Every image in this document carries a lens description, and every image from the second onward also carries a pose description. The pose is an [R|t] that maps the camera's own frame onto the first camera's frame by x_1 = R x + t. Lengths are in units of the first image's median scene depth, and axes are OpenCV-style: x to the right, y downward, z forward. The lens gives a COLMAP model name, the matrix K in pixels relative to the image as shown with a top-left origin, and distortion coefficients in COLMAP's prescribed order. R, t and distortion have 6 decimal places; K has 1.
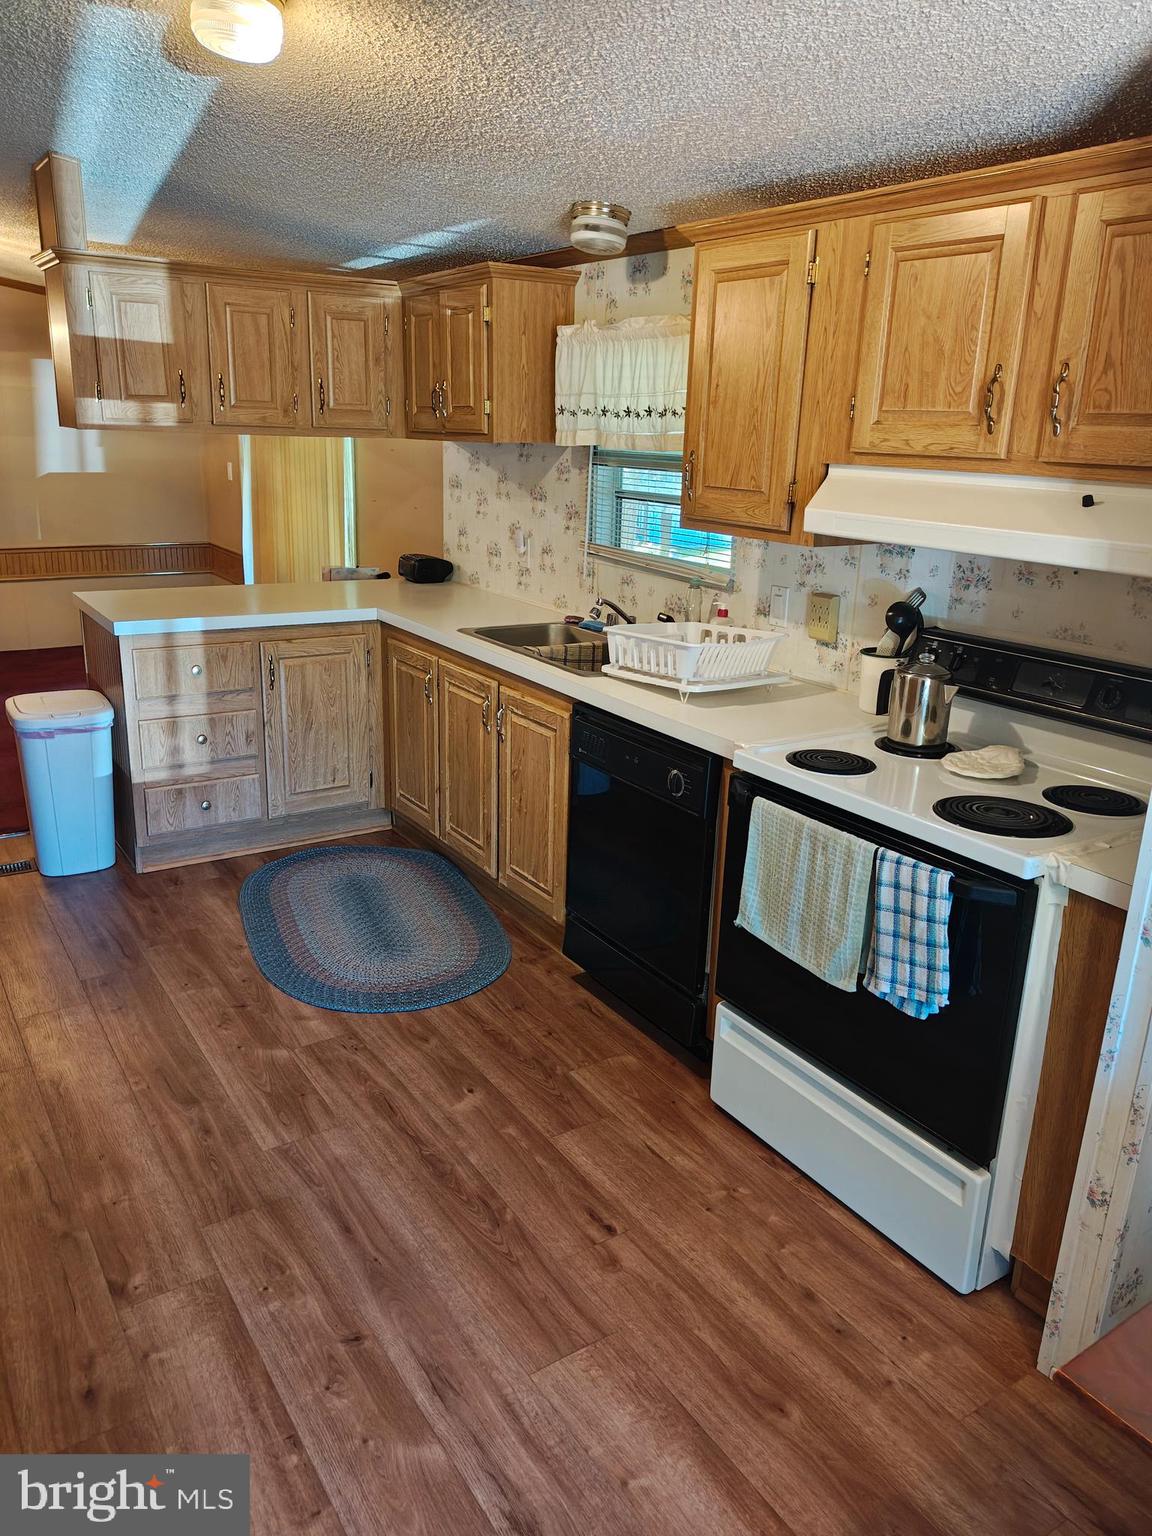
lens RADIAL K [[1105.6, 0, 559.3], [0, 1105.6, 766.5], [0, 0, 1]] dist [0.115766, -0.147288]
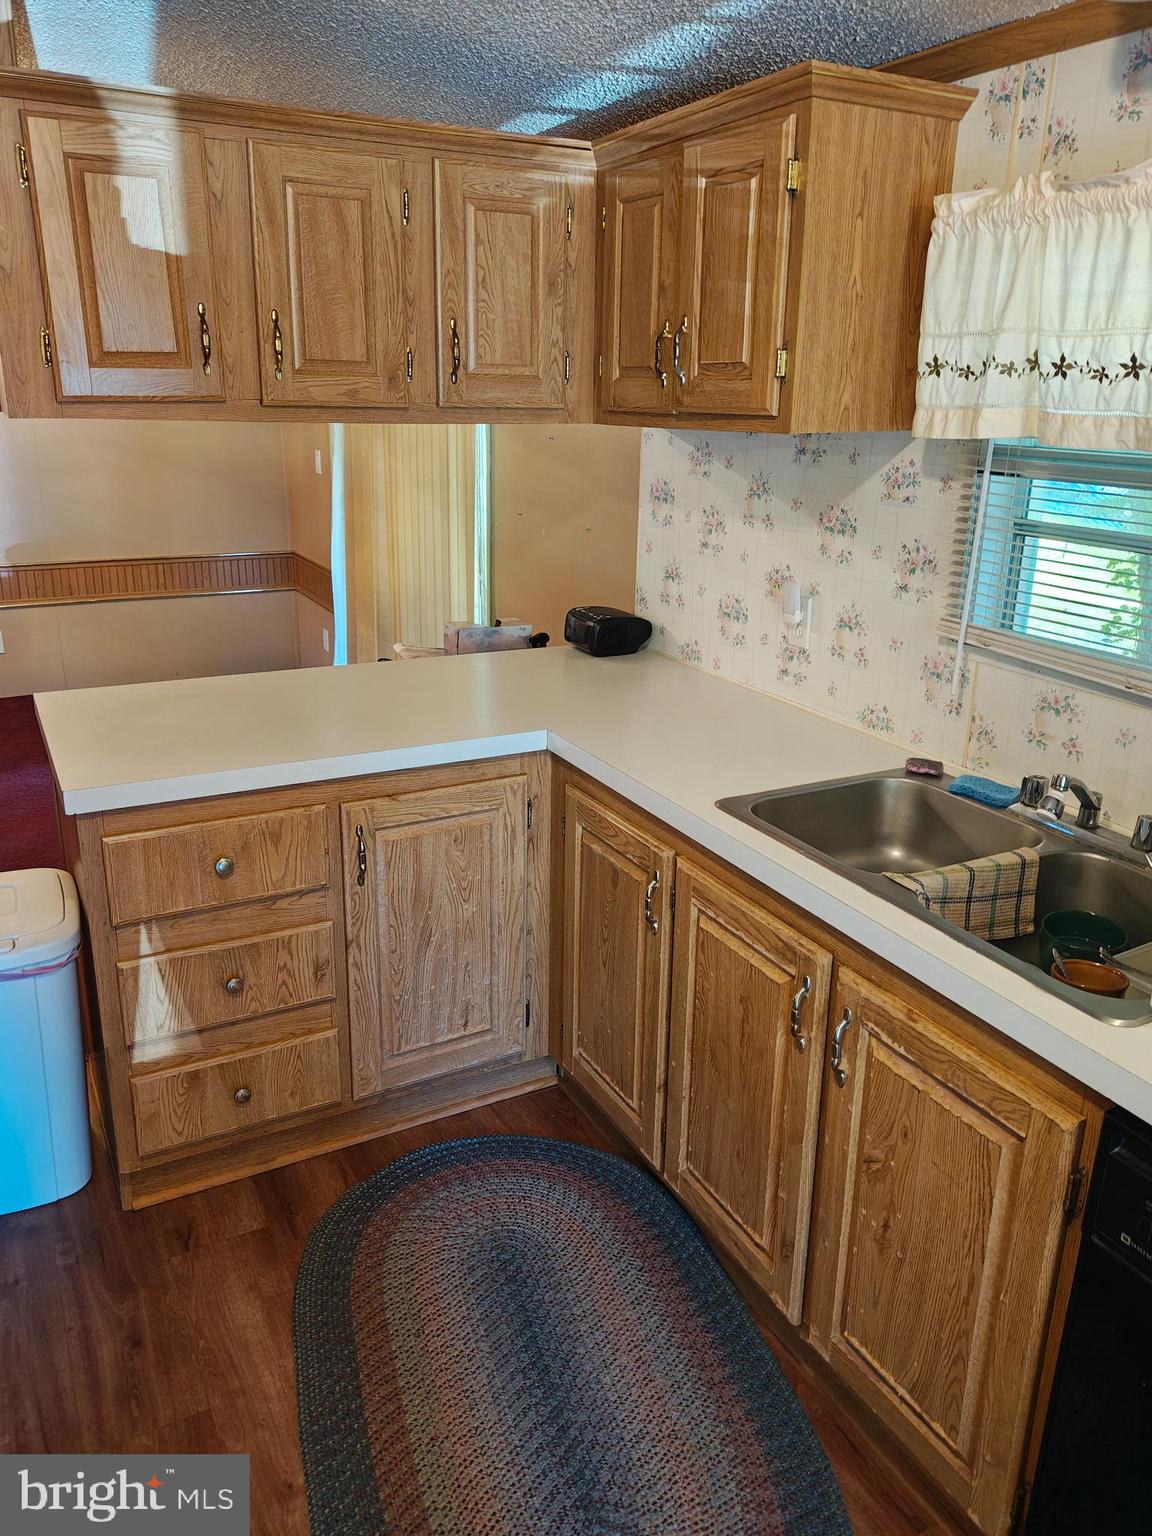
lens RADIAL K [[1108.2, 0, 576.0], [0, 1108.2, 768.0], [0, 0, 1]] dist [0.107198, -0.143528]
pose [[0.997265, 0.014877, -0.072395, -0.112653], [-0.012924, 0.999542, 0.027380, -0.144275], [0.072769, -0.026369, 0.997000, 0.458666]]
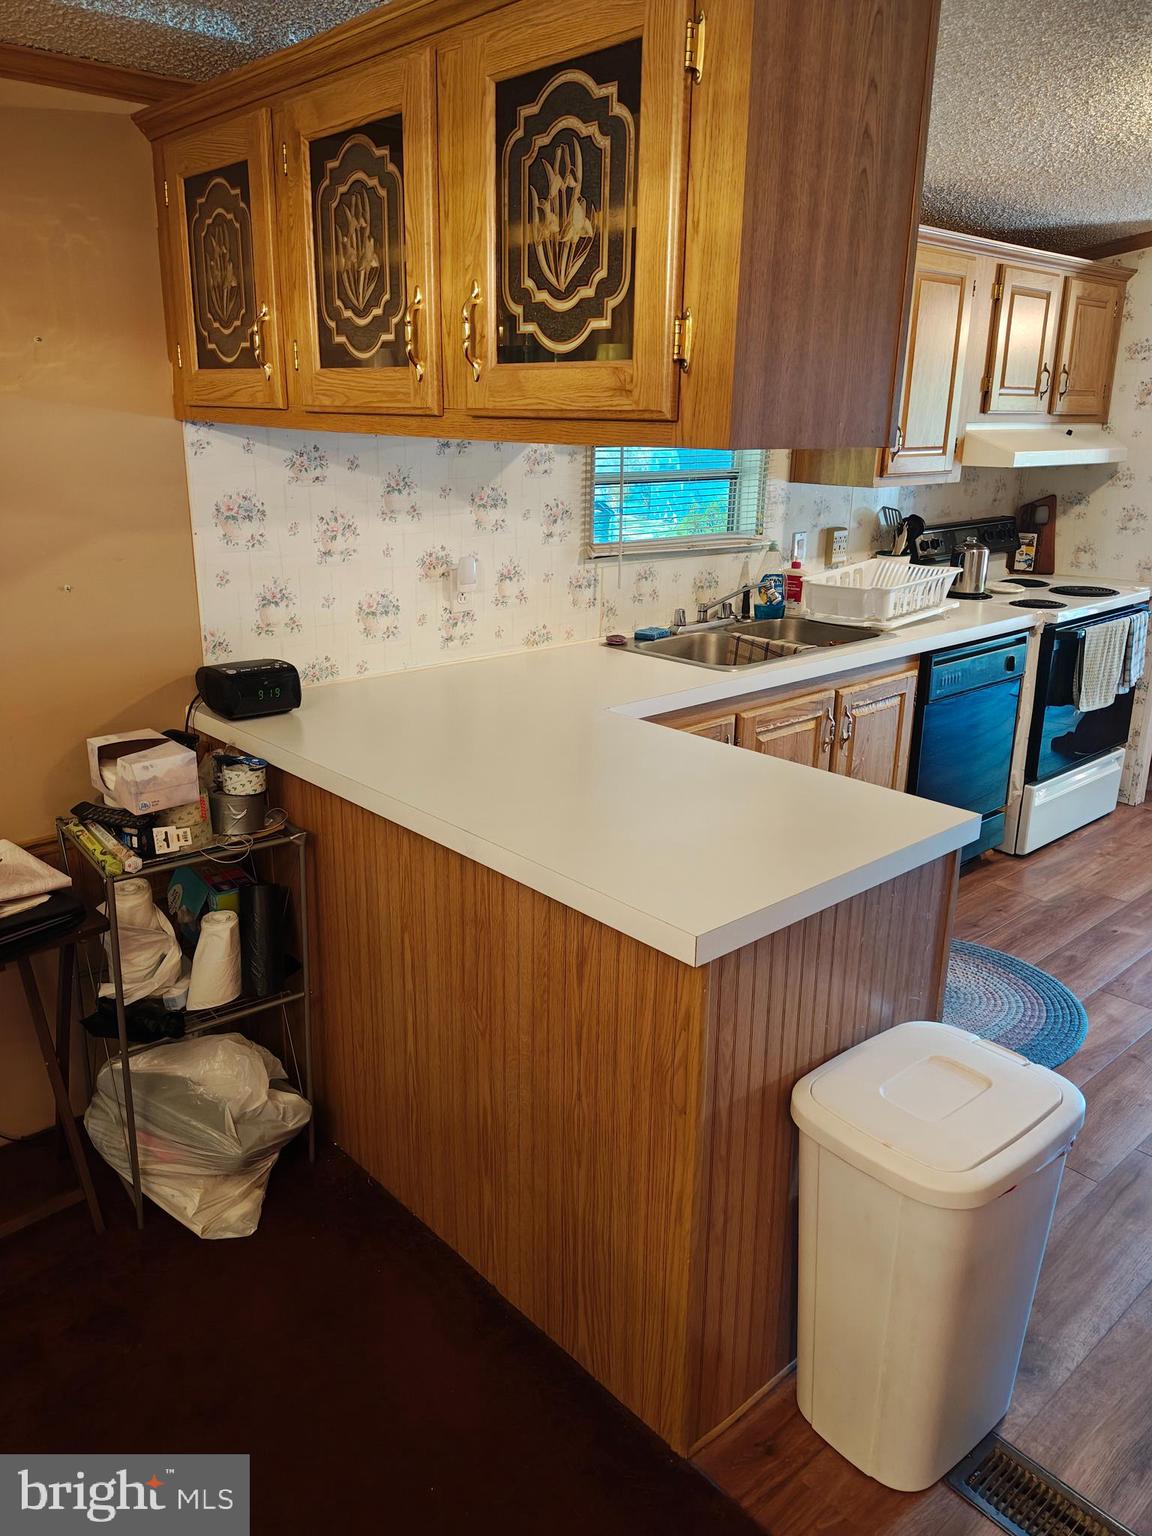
lens RADIAL K [[1128.5, 0, 576.0], [0, 1128.5, 768.0], [0, 0, 1]] dist [0.099053, -0.156454]
pose [[-0.167851, -0.327622, 0.929779, -0.777618], [0.276772, 0.889565, 0.363417, -0.356809], [-0.946162, 0.318337, -0.058638, 1.105097]]
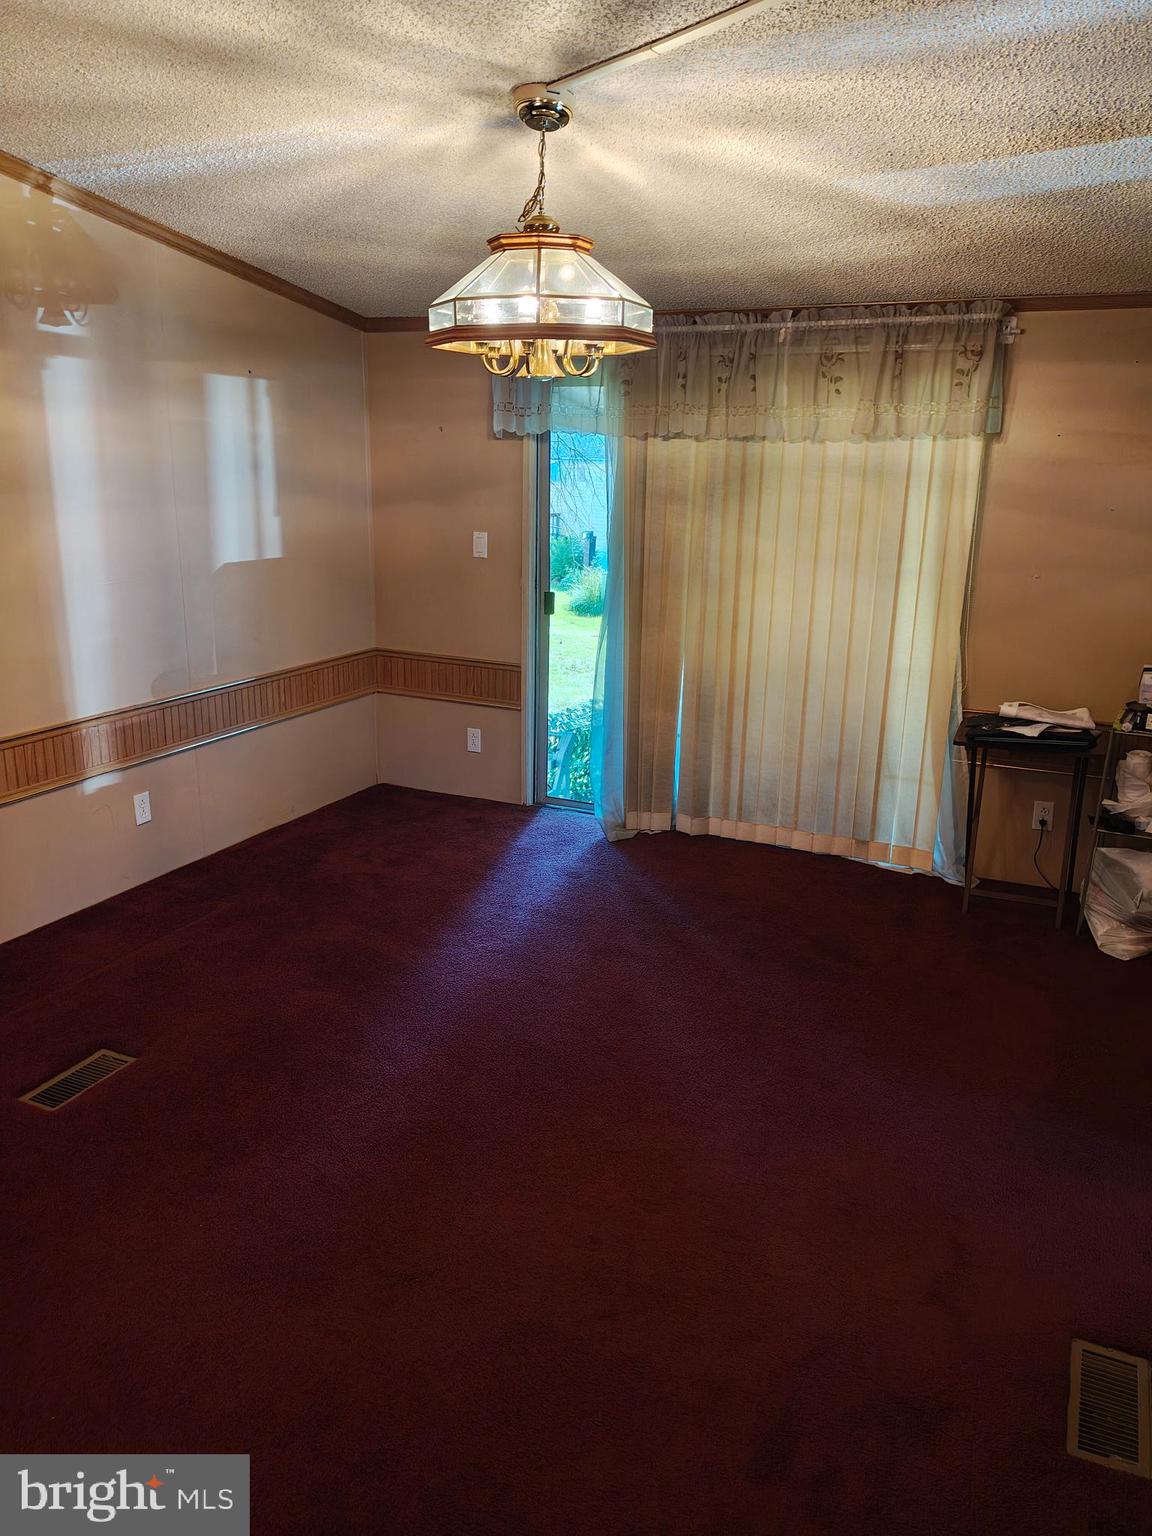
lens RADIAL K [[1118.3, 0, 576.0], [0, 1118.3, 764.1], [0, 0, 1]] dist [0.069338, -0.109023]
pose [[0.840406, -0.154251, 0.519543, -1.138099], [0.163237, 0.986168, 0.028741, -0.260793], [-0.516790, 0.060654, 0.853961, 0.732309]]
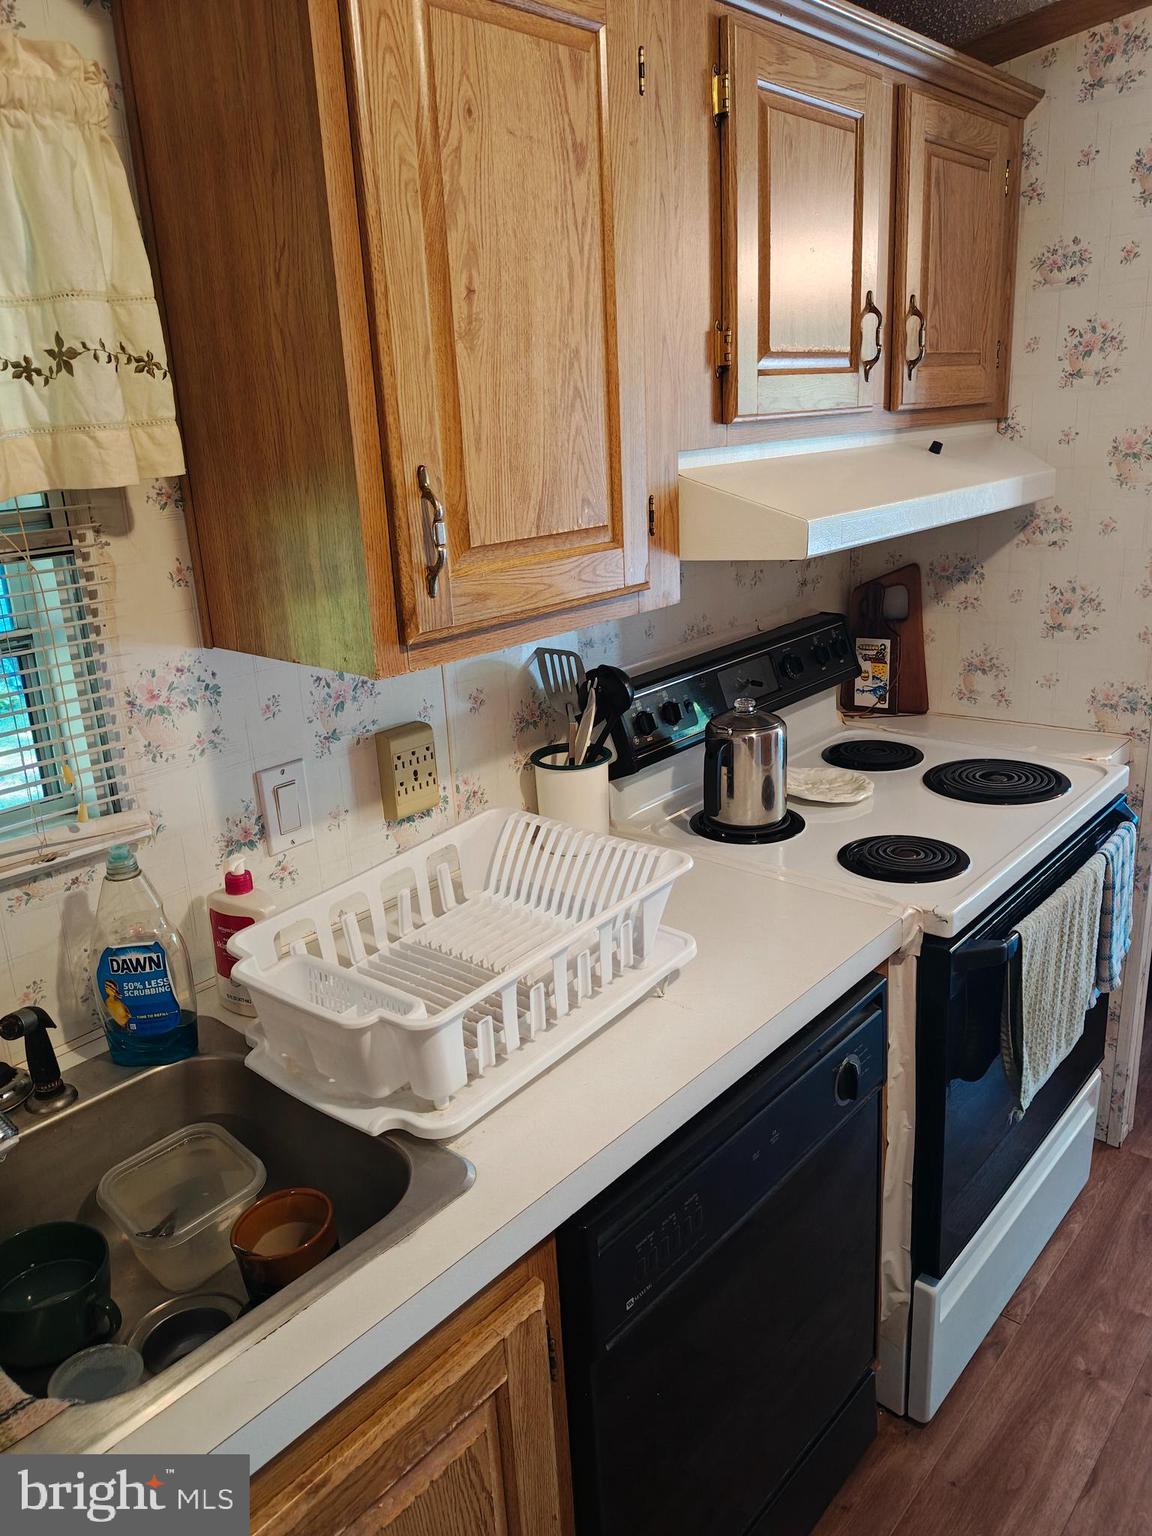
lens RADIAL K [[1125.7, 0, 576.0], [0, 1125.7, 768.0], [0, 0, 1]] dist [0.031886, -0.049615]
pose [[-0.276520, -0.309393, 0.909842, -0.195118], [0.323587, 0.861497, 0.391298, -0.239415], [-0.904891, 0.402614, -0.138105, 0.766571]]
